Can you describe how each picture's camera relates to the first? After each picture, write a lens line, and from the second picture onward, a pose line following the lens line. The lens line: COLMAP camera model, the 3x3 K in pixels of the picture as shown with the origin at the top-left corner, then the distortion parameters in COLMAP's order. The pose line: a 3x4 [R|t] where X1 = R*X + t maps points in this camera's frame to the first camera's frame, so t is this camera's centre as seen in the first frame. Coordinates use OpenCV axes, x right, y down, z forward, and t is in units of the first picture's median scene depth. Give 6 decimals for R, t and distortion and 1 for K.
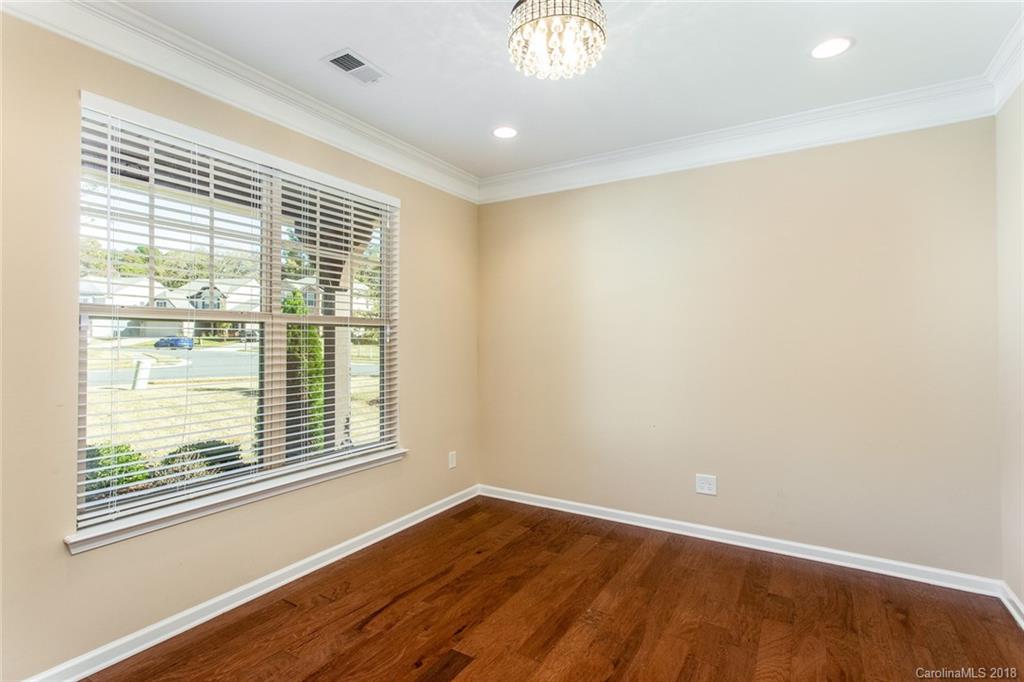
lens RADIAL K [[493.6, 0, 506.3], [0, 493.6, 331.2], [0, 0, 1]] dist [0.001089, 0.000208]
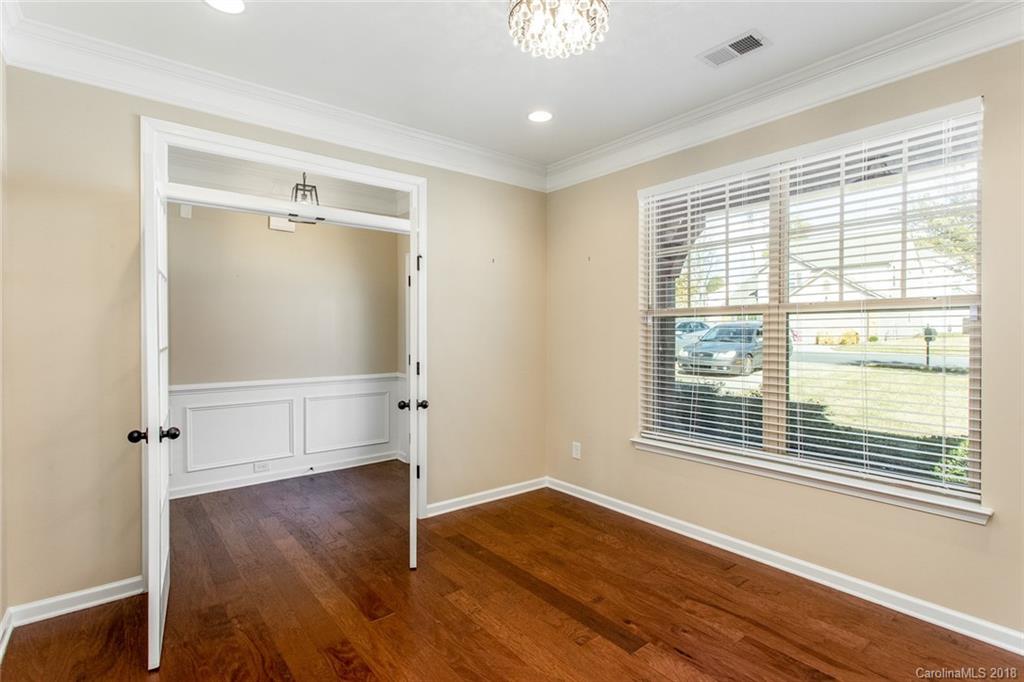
lens RADIAL K [[488.4, 0, 509.2], [0, 488.4, 335.0], [0, 0, 1]] dist [0.002440, 0.000853]
pose [[-0.341627, -0.002248, -0.939833, 0.770694], [0.019023, 0.999776, -0.009306, 0.031256], [0.939643, -0.021058, -0.341508, 0.930751]]
